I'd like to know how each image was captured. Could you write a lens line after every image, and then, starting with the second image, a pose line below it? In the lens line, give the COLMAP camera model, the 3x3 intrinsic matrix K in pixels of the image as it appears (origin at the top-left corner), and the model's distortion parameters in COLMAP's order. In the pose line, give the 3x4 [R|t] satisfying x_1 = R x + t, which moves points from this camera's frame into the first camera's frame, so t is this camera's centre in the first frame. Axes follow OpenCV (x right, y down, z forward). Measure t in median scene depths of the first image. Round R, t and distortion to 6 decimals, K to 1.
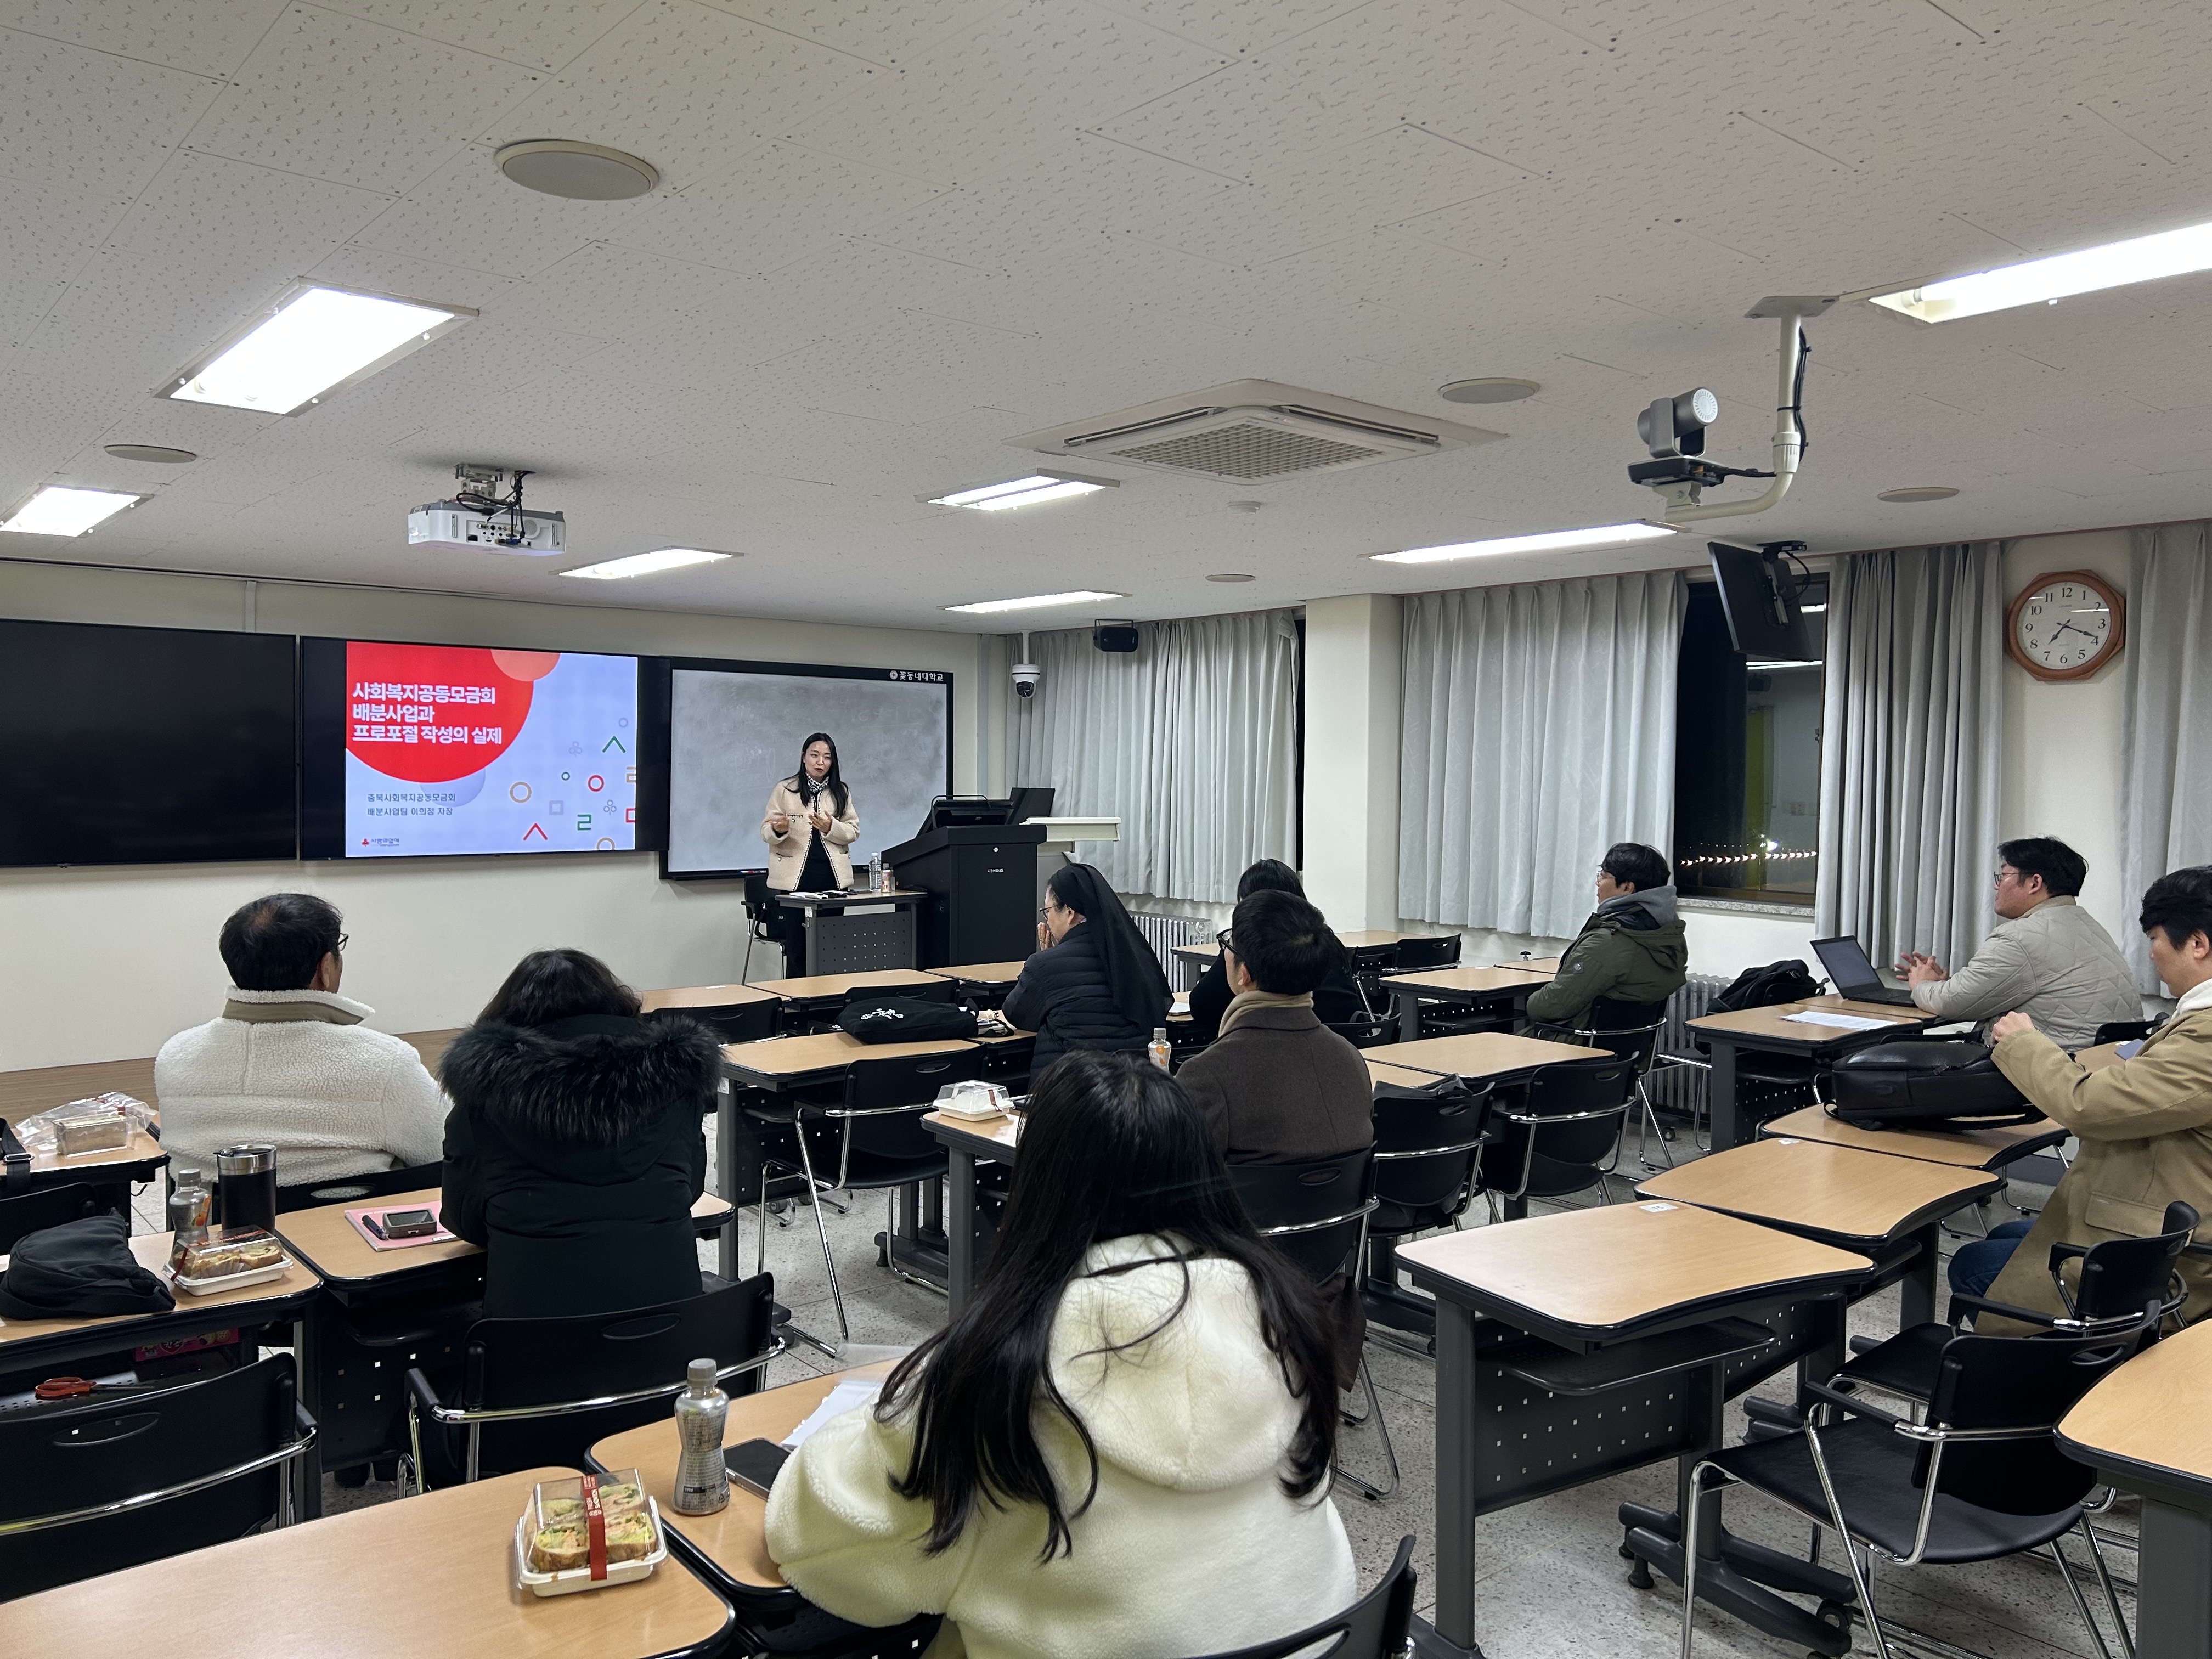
lens RADIAL K [[1671.4, 0, 1101.2], [0, 1671.4, 852.8], [0, 0, 1]] dist [0.060209, -0.068664]
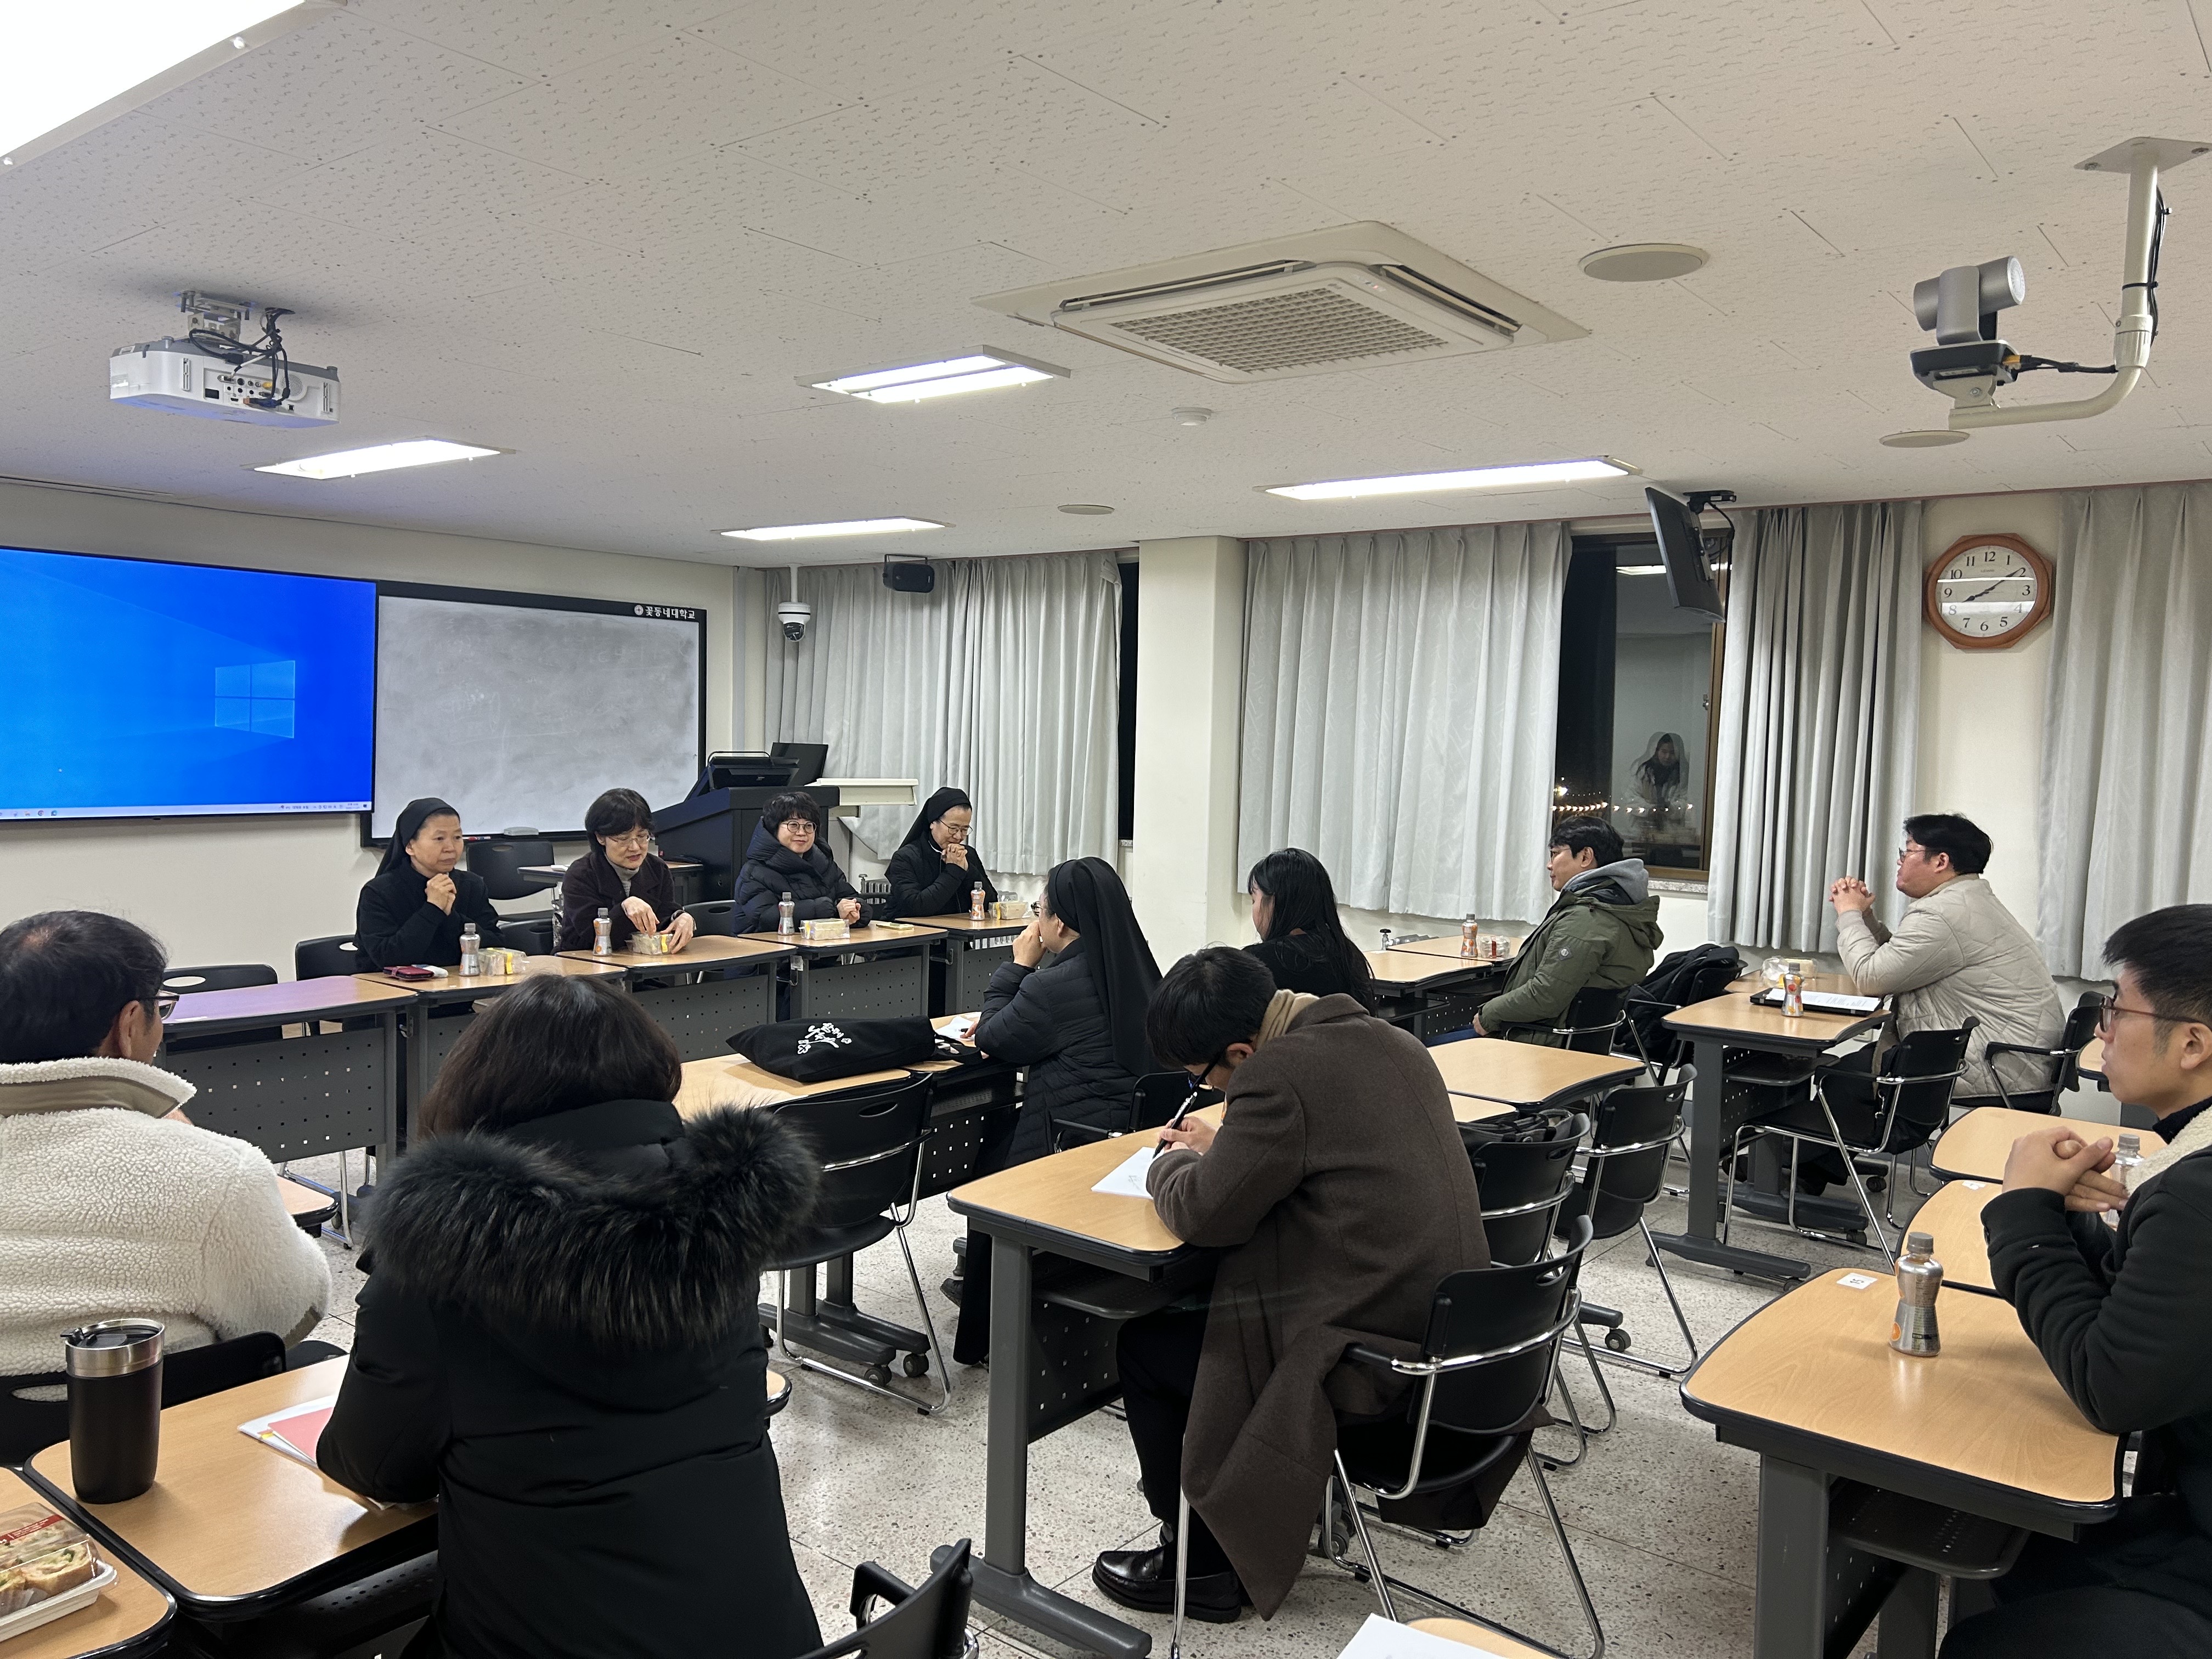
lens RADIAL K [[1671.4, 0, 1089.4], [0, 1671.4, 845.5], [0, 0, 1]] dist [0.060209, -0.068664]
pose [[0.979687, 0.001916, 0.200523, -0.091405], [-0.006462, 0.999737, 0.022018, -0.006608], [-0.200428, -0.022867, 0.979441, 0.127095]]
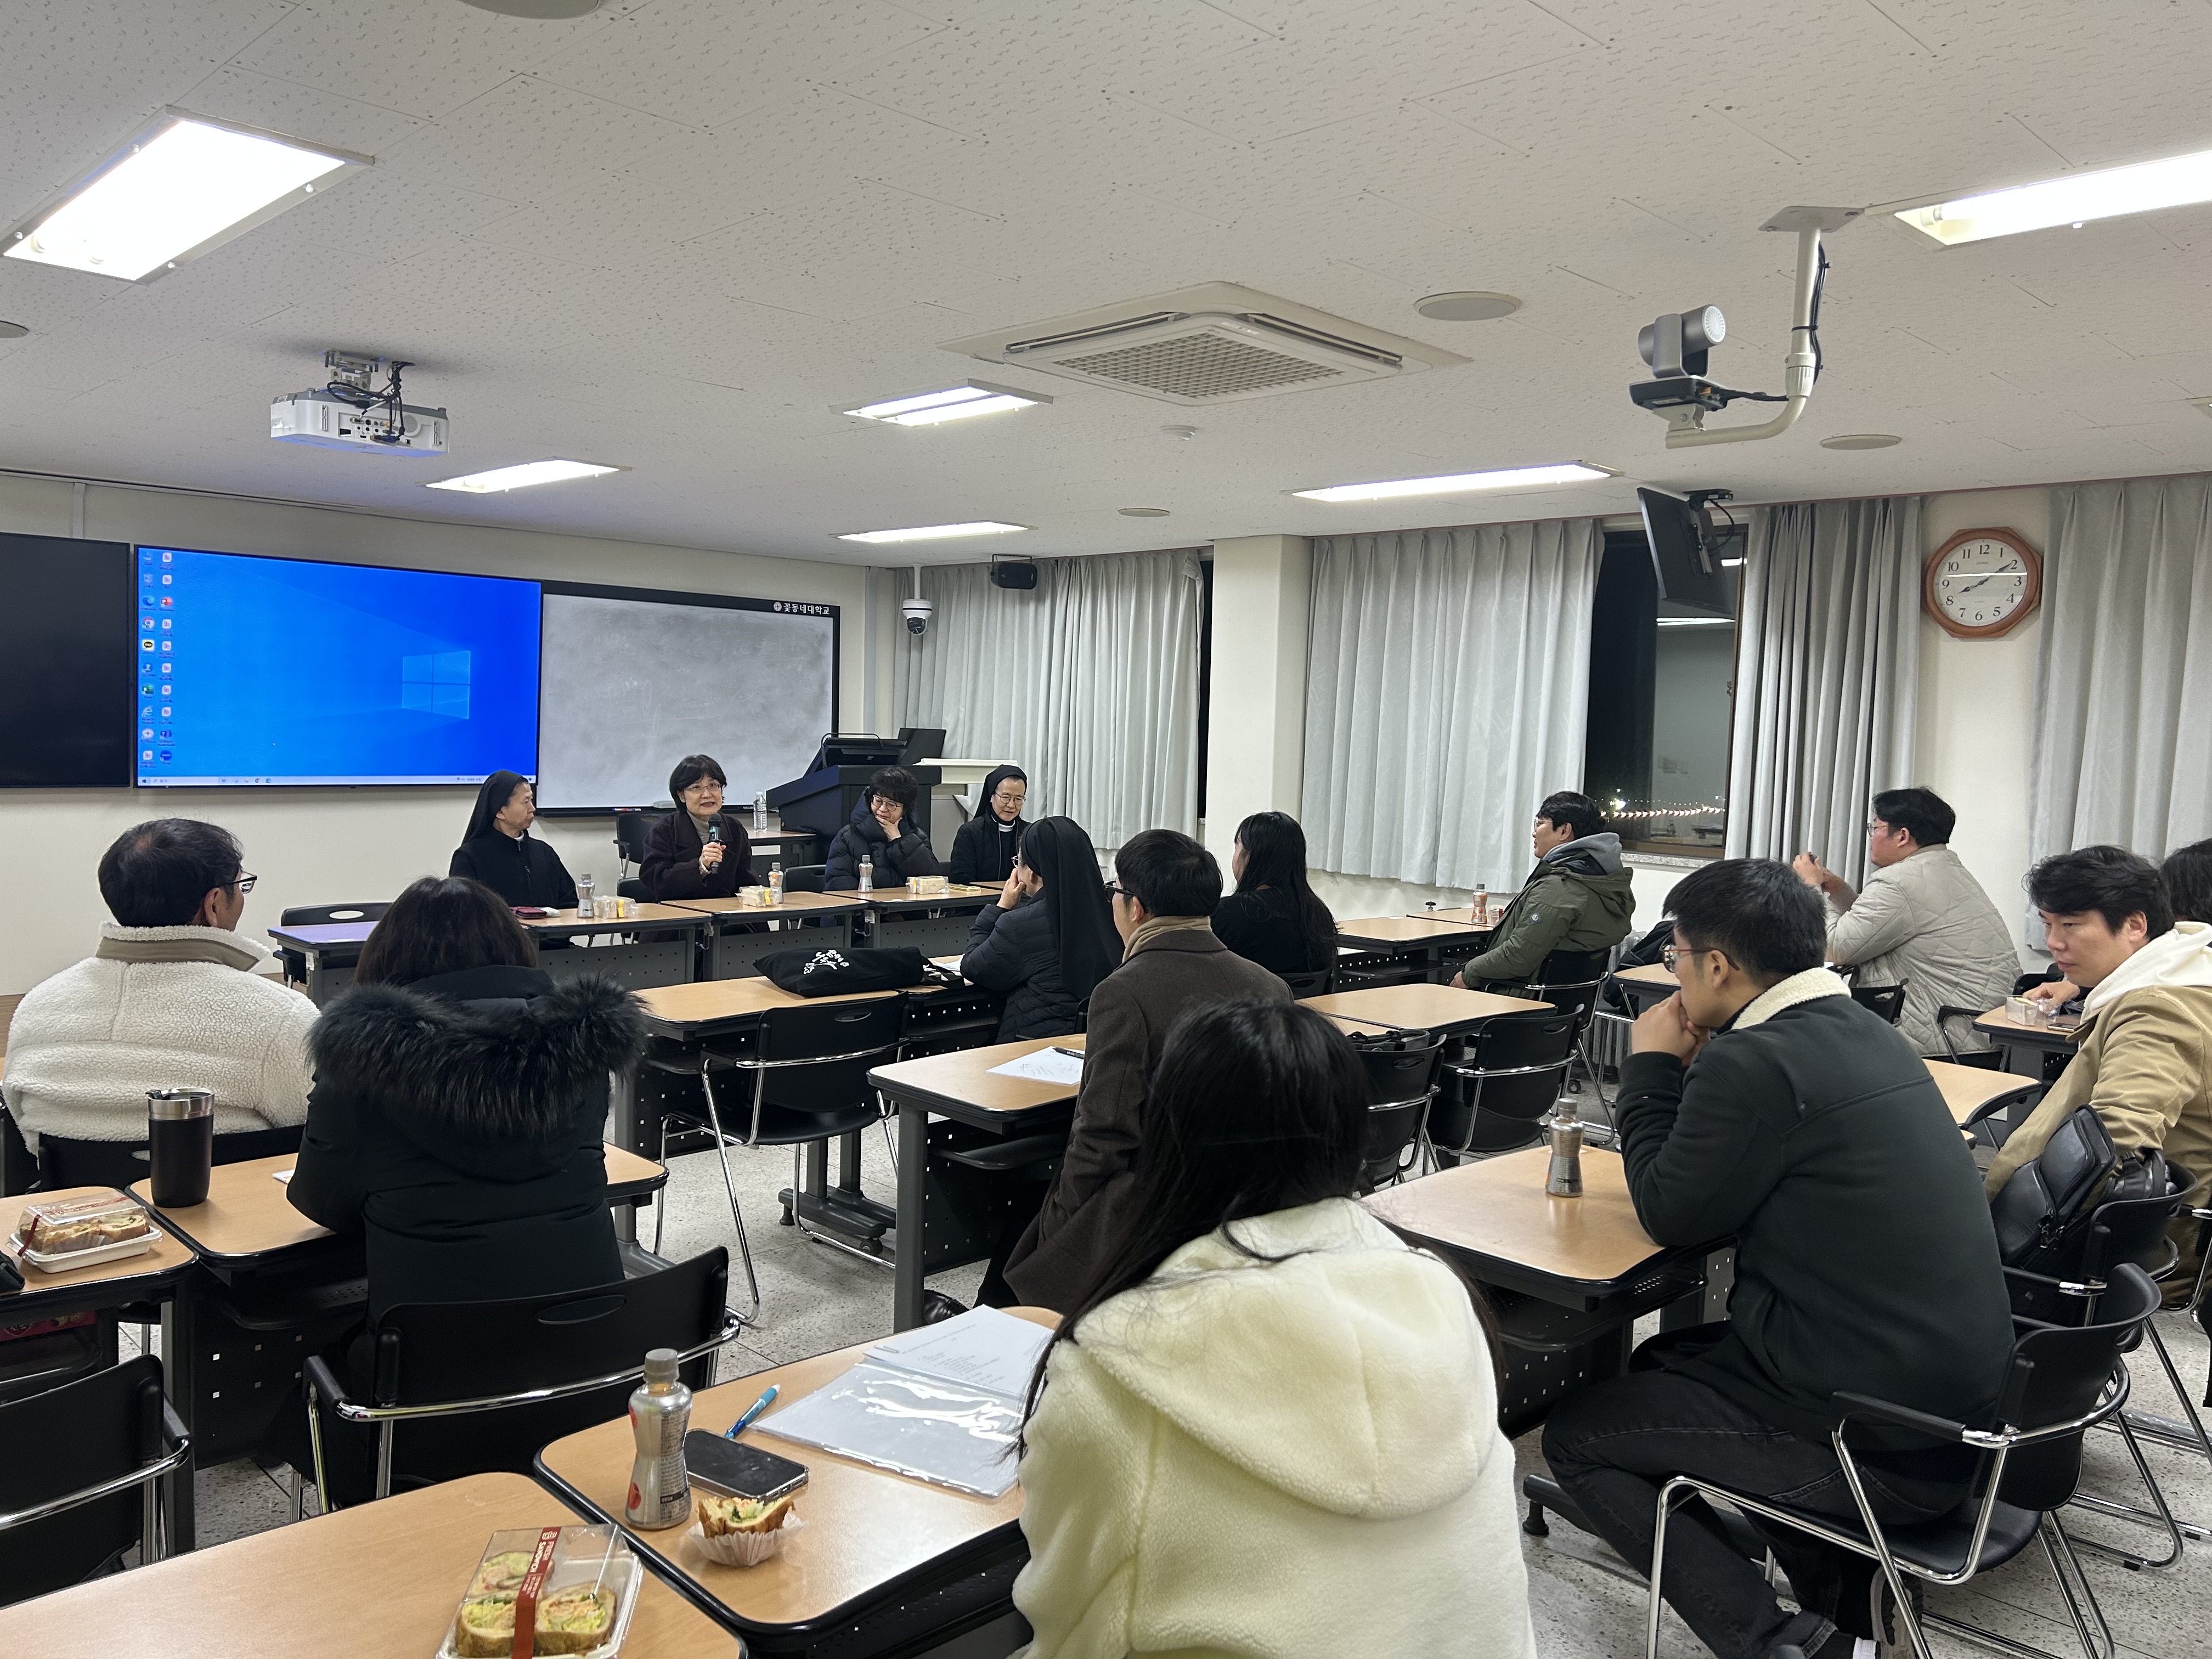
lens RADIAL K [[1671.4, 0, 1095.1], [0, 1671.4, 847.1], [0, 0, 1]] dist [0.060209, -0.068664]
pose [[0.996616, 0.015037, 0.080816, -0.024251], [-0.017239, 0.999497, 0.026623, 0.003530], [-0.080375, -0.027926, 0.996373, 0.032249]]
